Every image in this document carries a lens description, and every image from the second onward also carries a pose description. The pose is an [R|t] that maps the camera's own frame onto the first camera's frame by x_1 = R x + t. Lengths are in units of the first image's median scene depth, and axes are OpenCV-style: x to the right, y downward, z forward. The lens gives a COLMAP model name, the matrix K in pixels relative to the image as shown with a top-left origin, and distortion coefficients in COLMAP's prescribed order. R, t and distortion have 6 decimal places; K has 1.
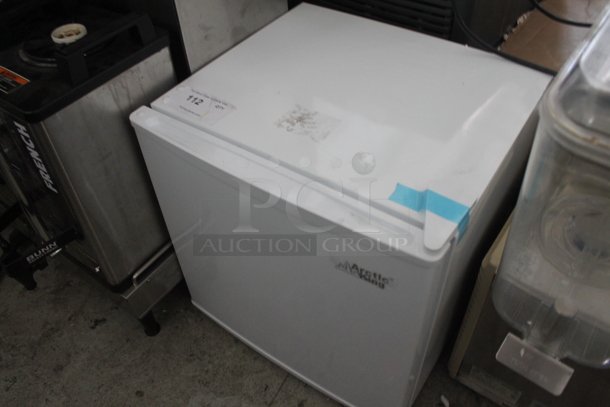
lens RADIAL K [[511.8, 0, 305.0], [0, 511.8, 203.5], [0, 0, 1]] dist [-0.123264, 0.008809]
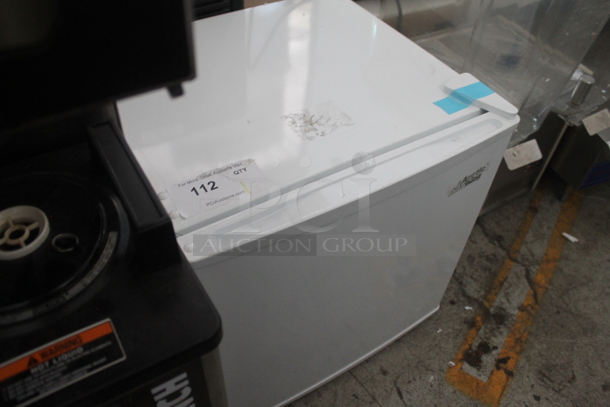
lens RADIAL K [[502.1, 0, 304.6], [0, 502.1, 211.4], [0, 0, 1]] dist [-0.131512, 0.006087]
pose [[0.386212, -0.636261, 0.667841, -0.685729], [0.615308, 0.717100, 0.327358, -0.338498], [-0.687194, 0.284499, 0.668449, 0.446012]]
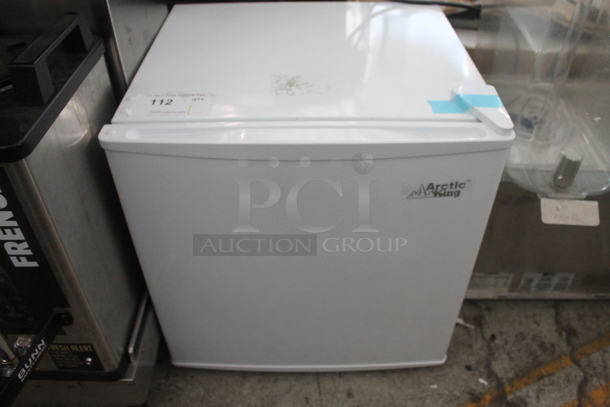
lens RADIAL K [[502.1, 0, 304.6], [0, 502.1, 211.4], [0, 0, 1]] dist [-0.131512, 0.006087]
pose [[0.821542, -0.355898, 0.445428, -0.472221], [0.391084, 0.920249, 0.013970, 0.048934], [-0.414876, 0.162723, 0.895209, 0.192201]]
